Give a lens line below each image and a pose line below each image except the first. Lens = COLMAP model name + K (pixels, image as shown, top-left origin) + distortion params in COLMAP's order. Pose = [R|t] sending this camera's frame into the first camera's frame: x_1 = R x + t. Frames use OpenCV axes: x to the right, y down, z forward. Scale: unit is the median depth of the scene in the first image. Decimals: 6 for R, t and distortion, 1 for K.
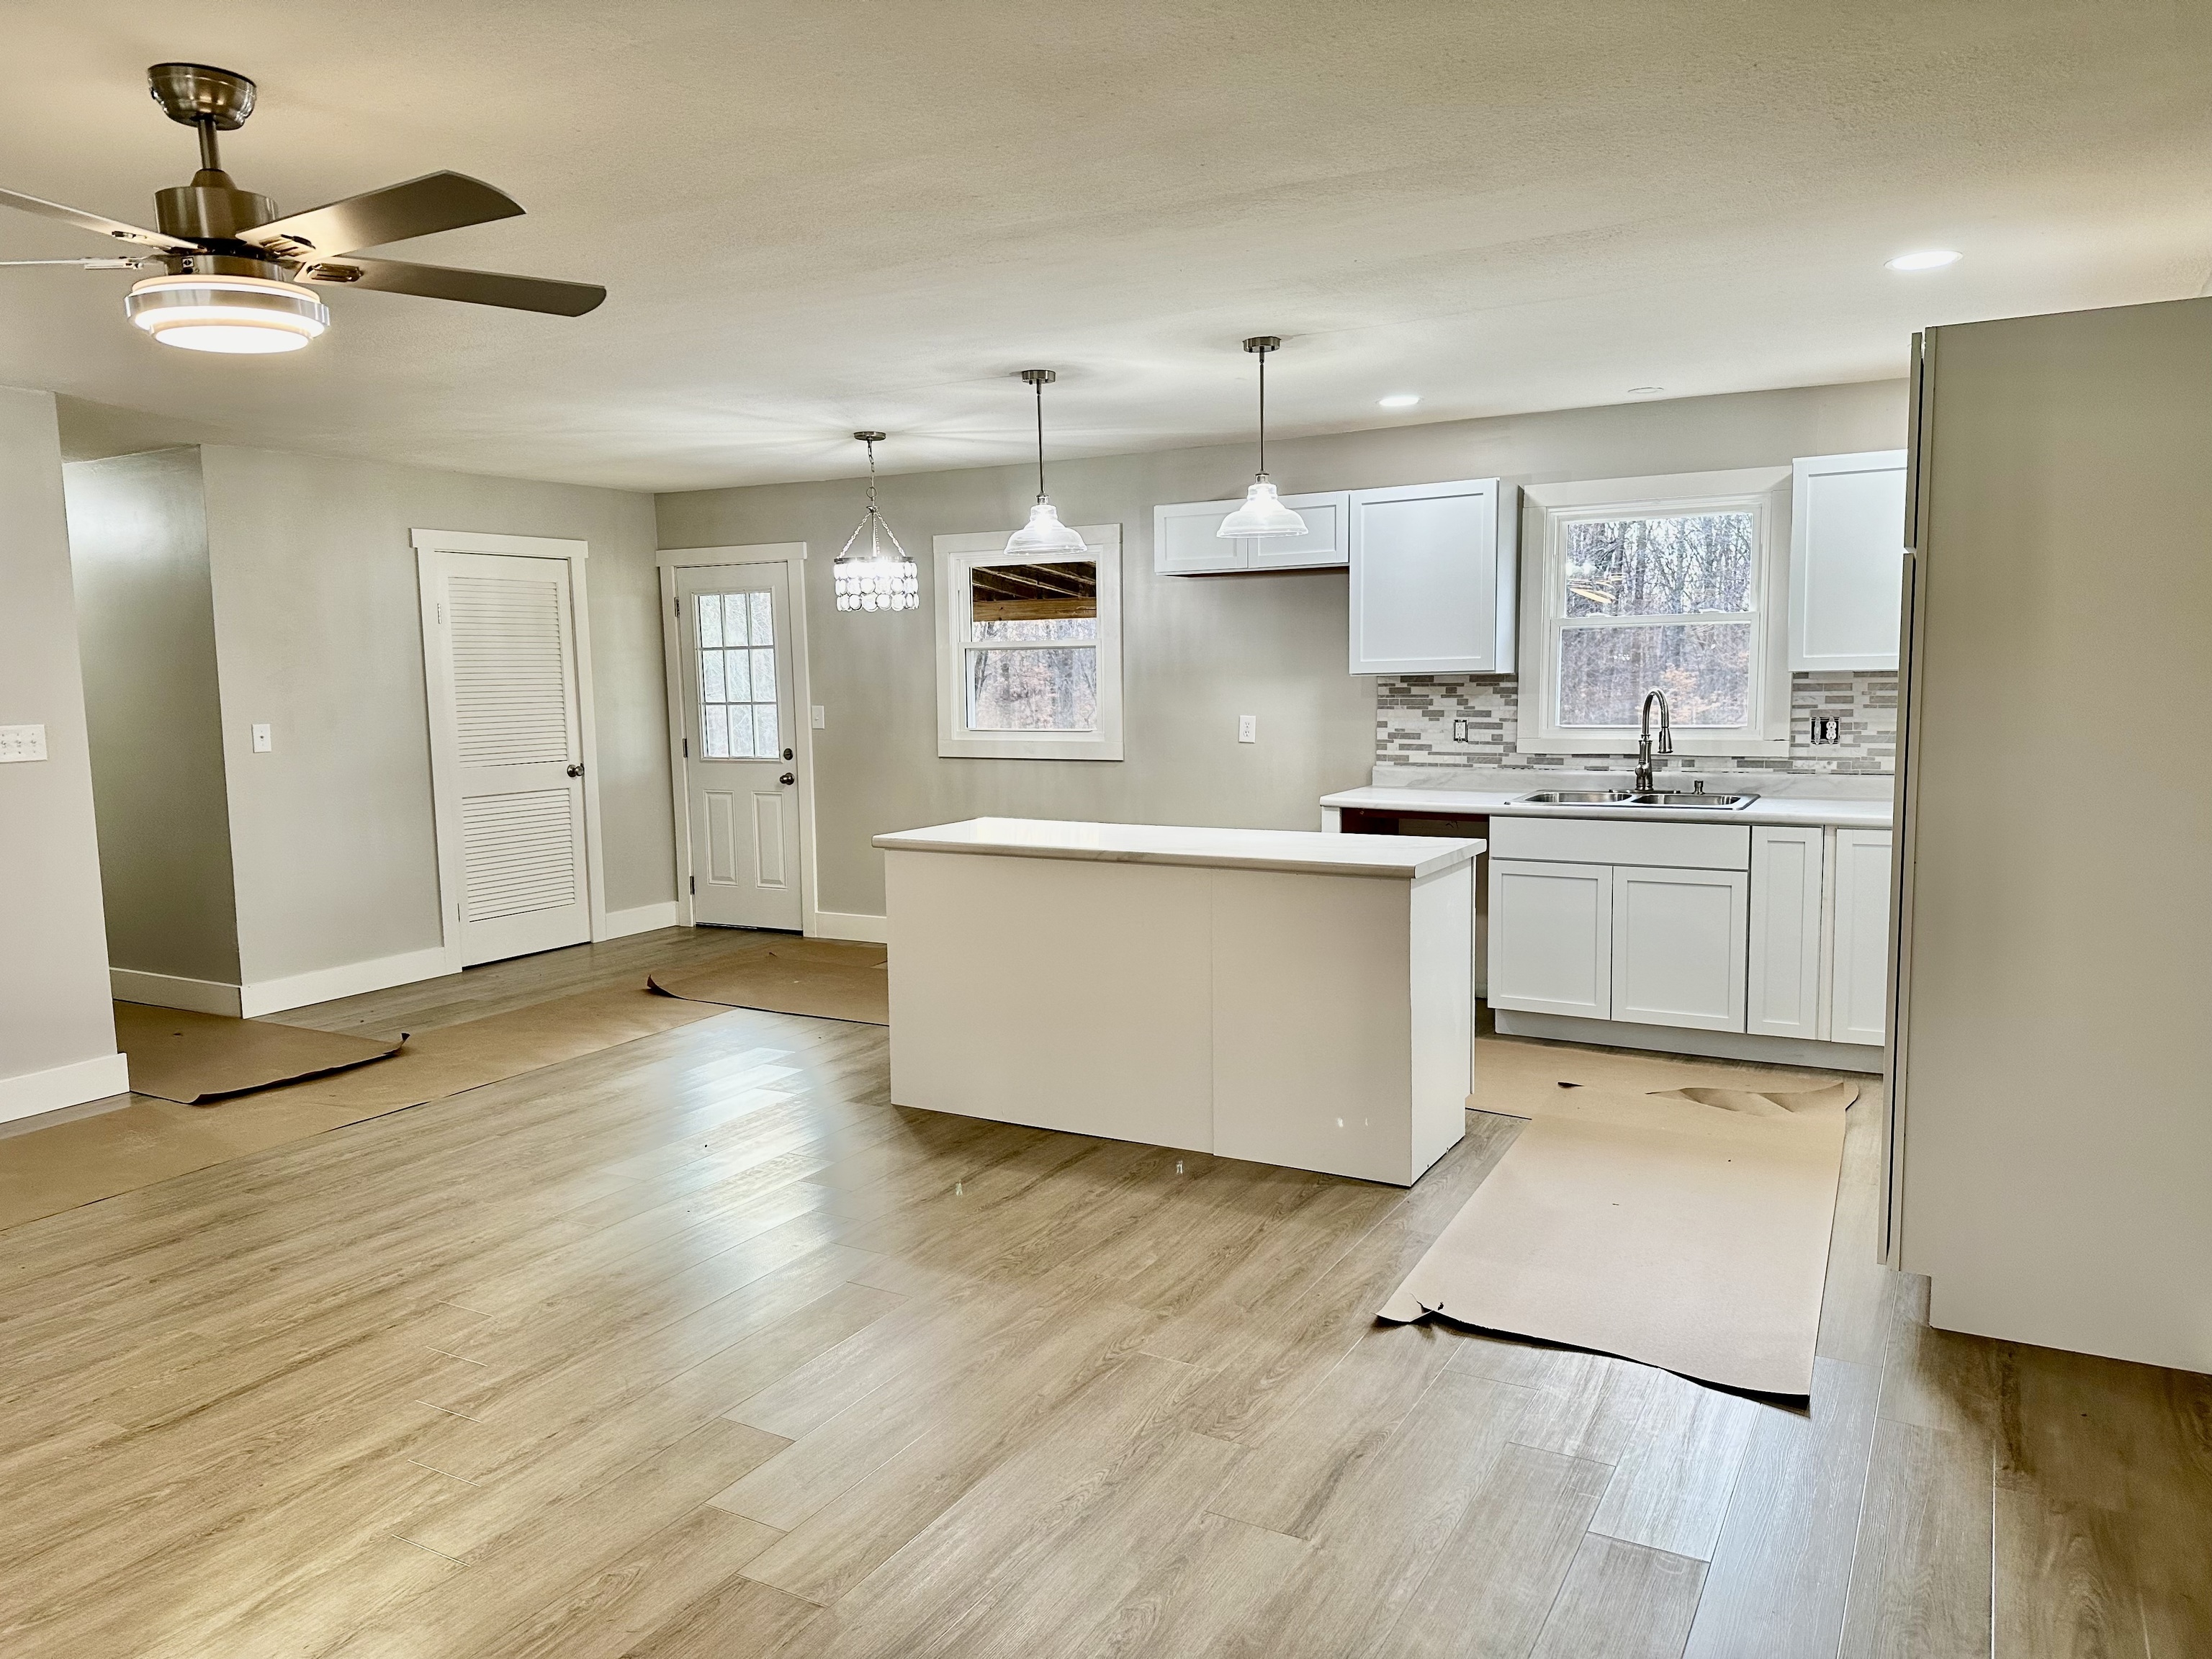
lens RADIAL K [[1553.4, 0, 1104.1], [0, 1553.4, 859.7], [0, 0, 1]] dist [0.129387, -0.216906]
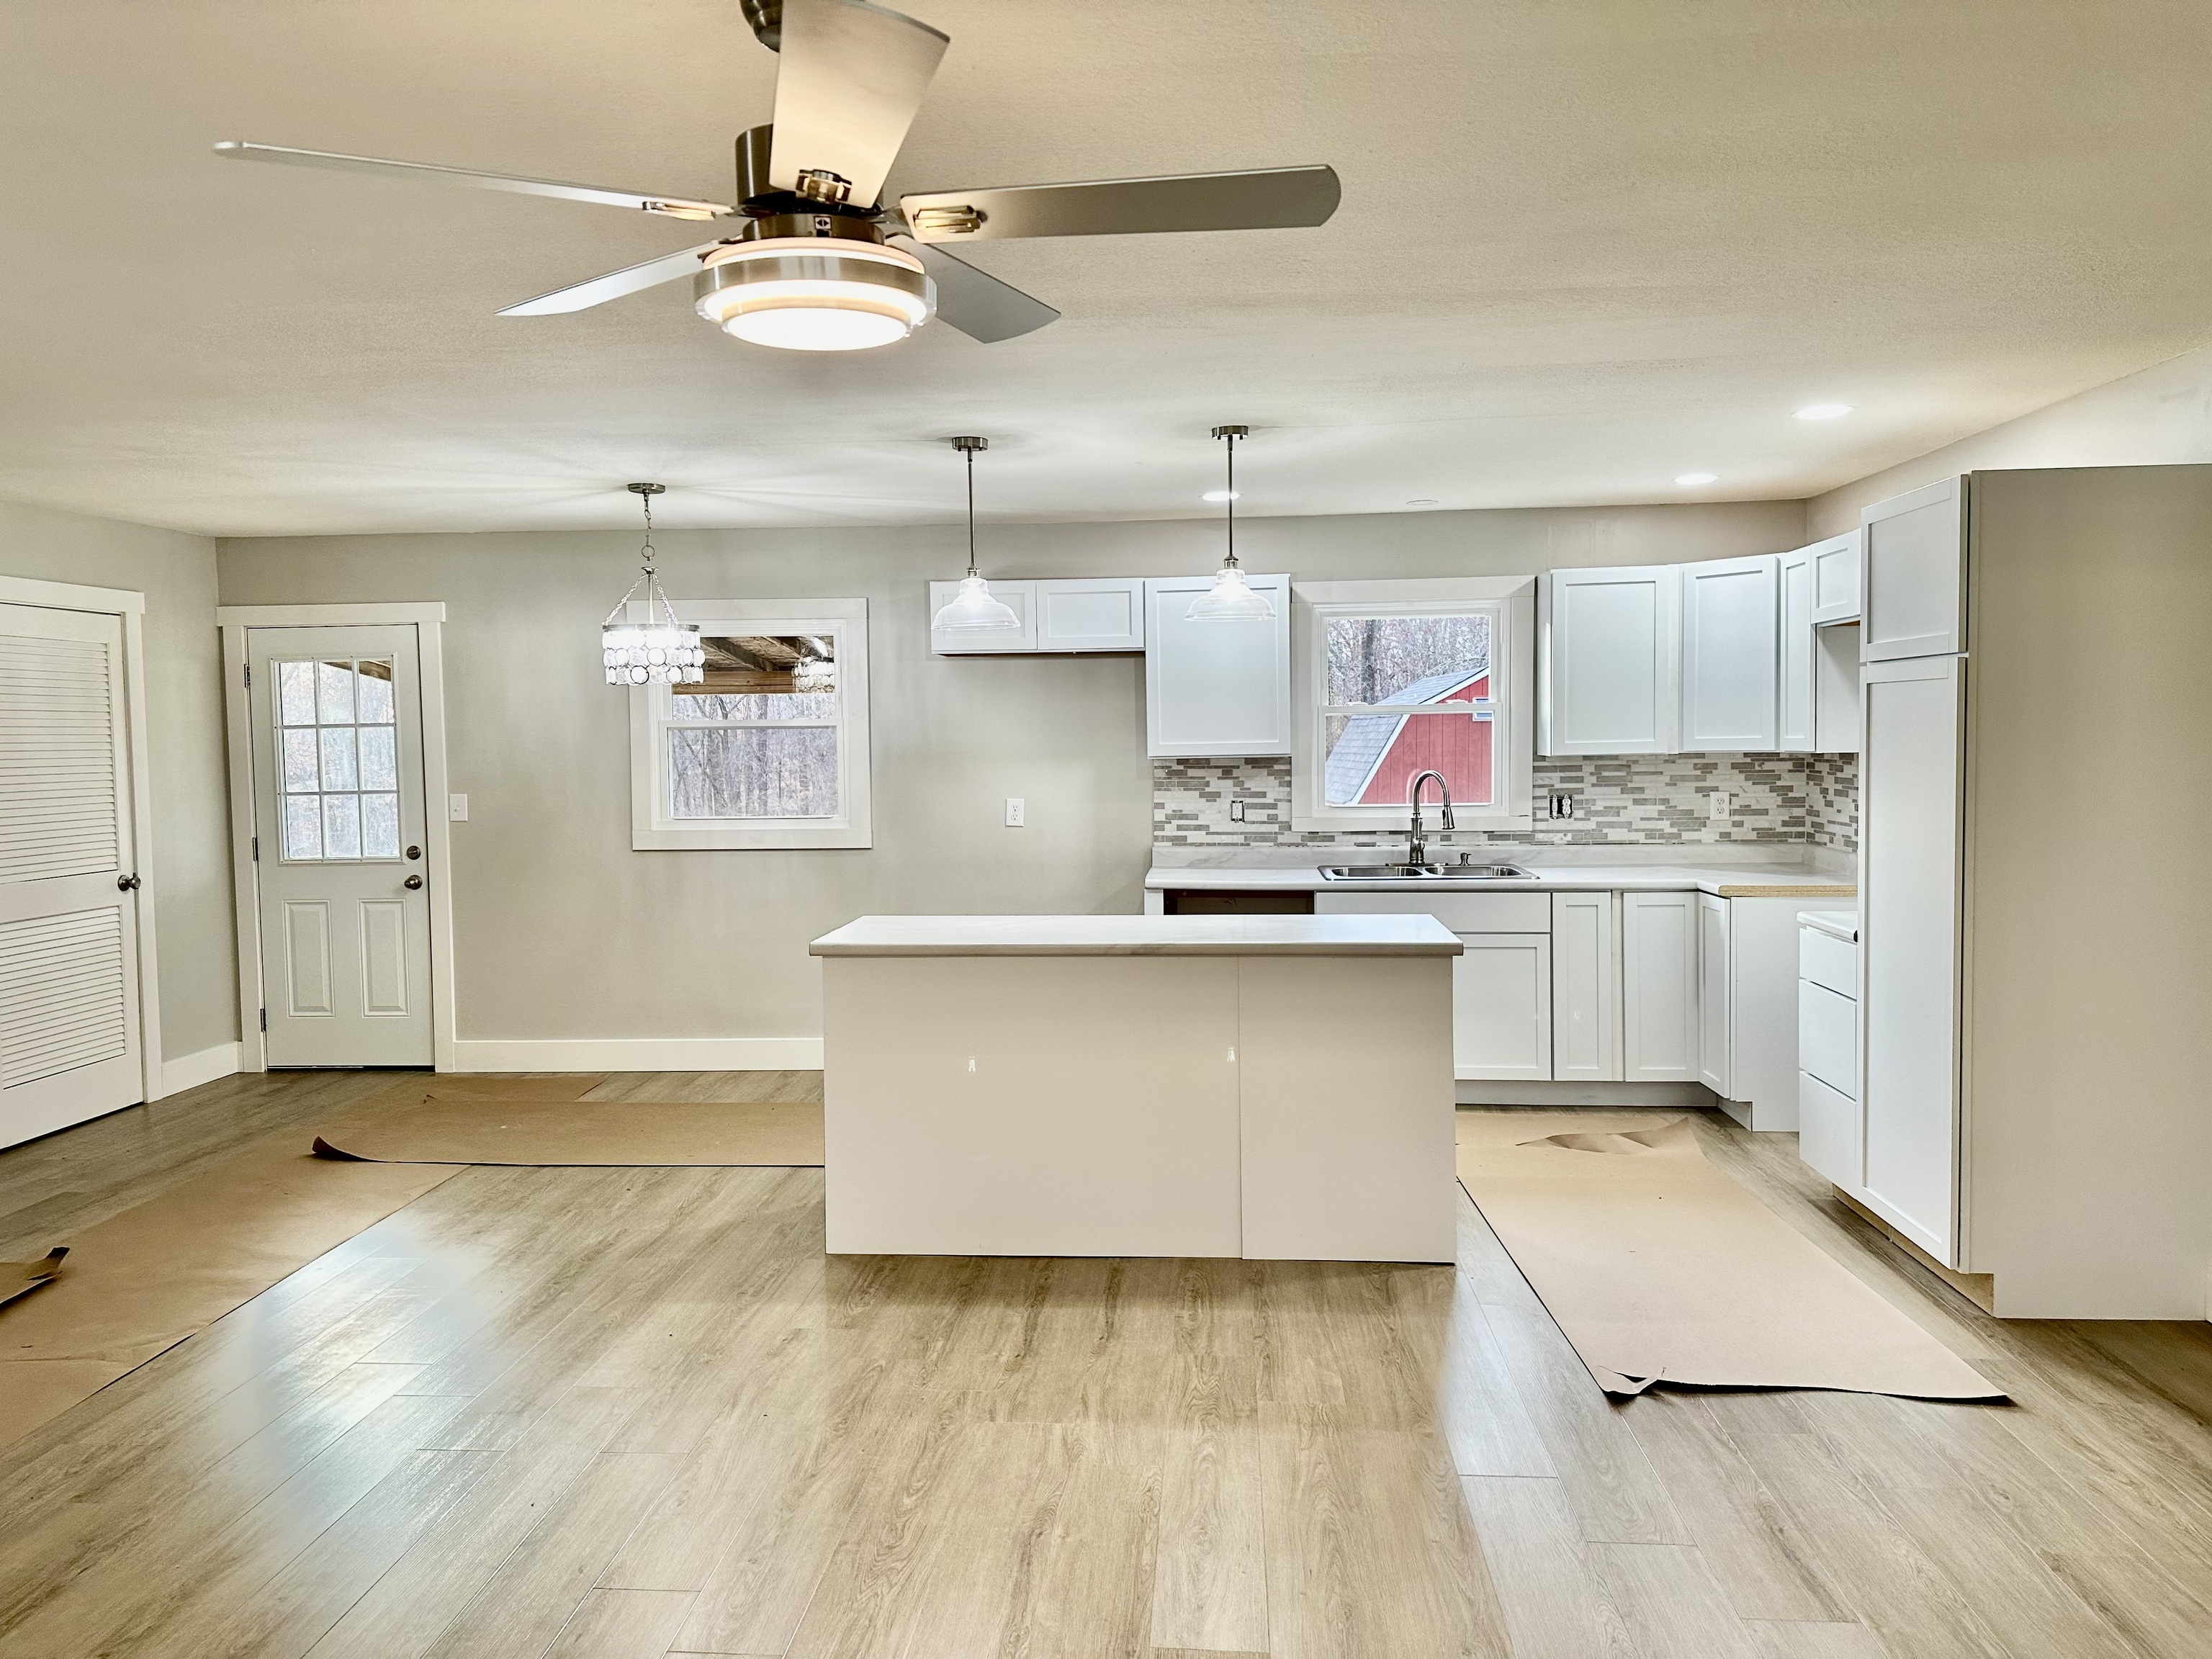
lens RADIAL K [[1556.8, 0, 1106.0], [0, 1556.8, 829.5], [0, 0, 1]] dist [0.108080, -0.157032]
pose [[0.903933, -0.022664, 0.427073, -0.295487], [0.052326, 0.996953, -0.057845, -0.015451], [-0.424461, 0.074634, 0.902365, 0.108601]]
